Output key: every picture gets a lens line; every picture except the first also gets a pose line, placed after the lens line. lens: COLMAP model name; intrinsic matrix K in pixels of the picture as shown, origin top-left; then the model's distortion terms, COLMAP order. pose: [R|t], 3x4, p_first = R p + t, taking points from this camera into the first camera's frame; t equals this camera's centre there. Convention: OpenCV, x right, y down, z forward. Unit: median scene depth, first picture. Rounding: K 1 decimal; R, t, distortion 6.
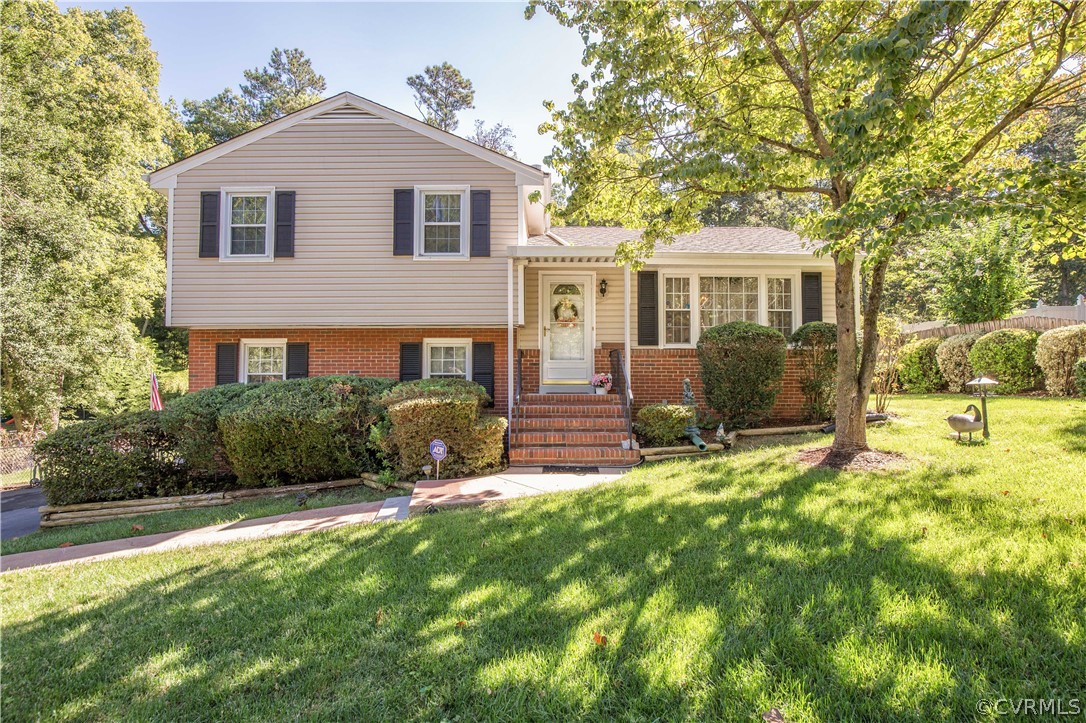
lens RADIAL K [[468.2, 0, 487.6], [0, 468.2, 361.6], [0, 0, 1]] dist [-0.039370, 0.013612]
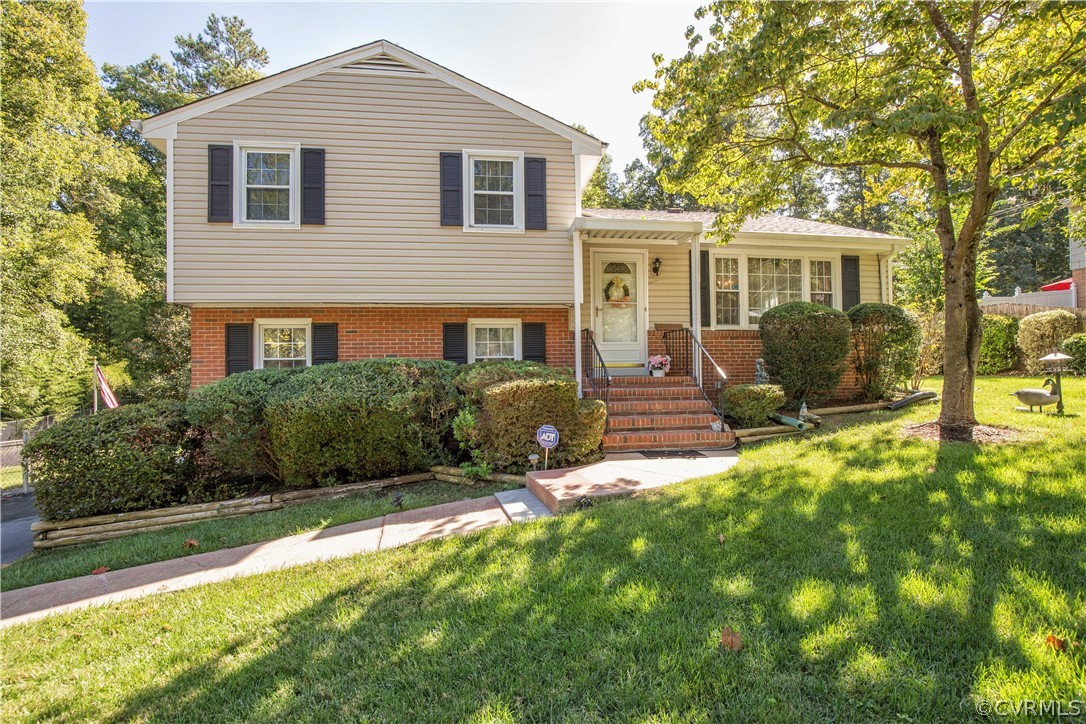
lens RADIAL K [[468.2, 0, 487.6], [0, 468.2, 362.1], [0, 0, 1]] dist [-0.039370, 0.013612]
pose [[0.992256, -0.007213, 0.124003, -0.225861], [0.005299, 0.999862, 0.015757, 0.022346], [-0.124099, -0.014978, 0.992157, 0.090457]]
